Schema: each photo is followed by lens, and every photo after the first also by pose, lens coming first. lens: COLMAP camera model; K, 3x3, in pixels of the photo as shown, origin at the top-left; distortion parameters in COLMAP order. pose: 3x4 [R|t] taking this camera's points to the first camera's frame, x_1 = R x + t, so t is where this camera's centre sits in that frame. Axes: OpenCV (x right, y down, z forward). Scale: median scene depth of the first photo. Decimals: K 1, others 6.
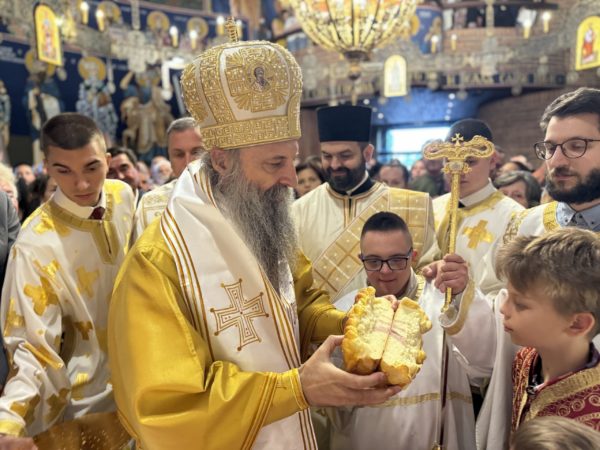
lens RADIAL K [[452.7, 0, 299.3], [0, 452.7, 218.2], [0, 0, 1]] dist [0.076387, -0.052045]
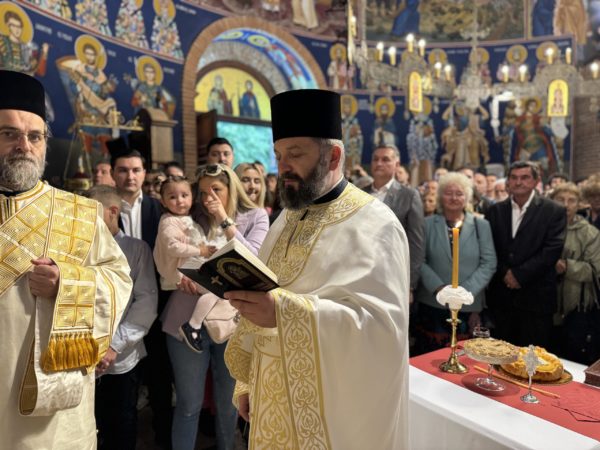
lens RADIAL K [[452.7, 0, 296.1], [0, 452.7, 222.4], [0, 0, 1]] dist [0.076387, -0.052045]
pose [[0.813535, 0.034121, -0.580515, -0.004116], [-0.057946, 0.998065, -0.022542, 0.030391], [0.578622, 0.051977, 0.813938, -0.171460]]
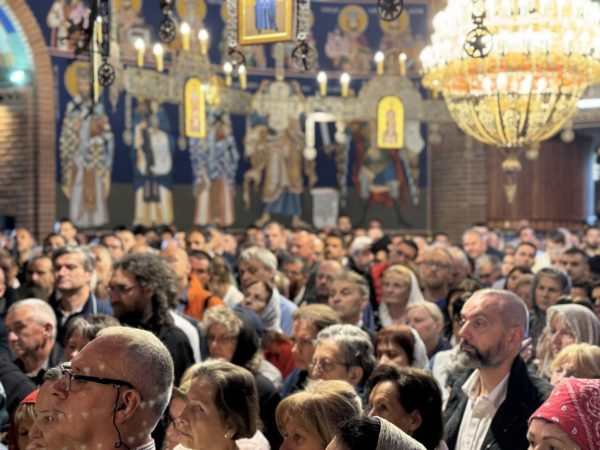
lens RADIAL K [[894.8, 0, 286.5], [0, 894.8, 219.9], [0, 0, 1]] dist [0.256589, 0.000000]
pose [[0.959460, 0.021085, -0.281055, 0.078973], [-0.042334, 0.996666, -0.069748, -0.024055], [0.278647, 0.078818, 0.957154, -0.344508]]
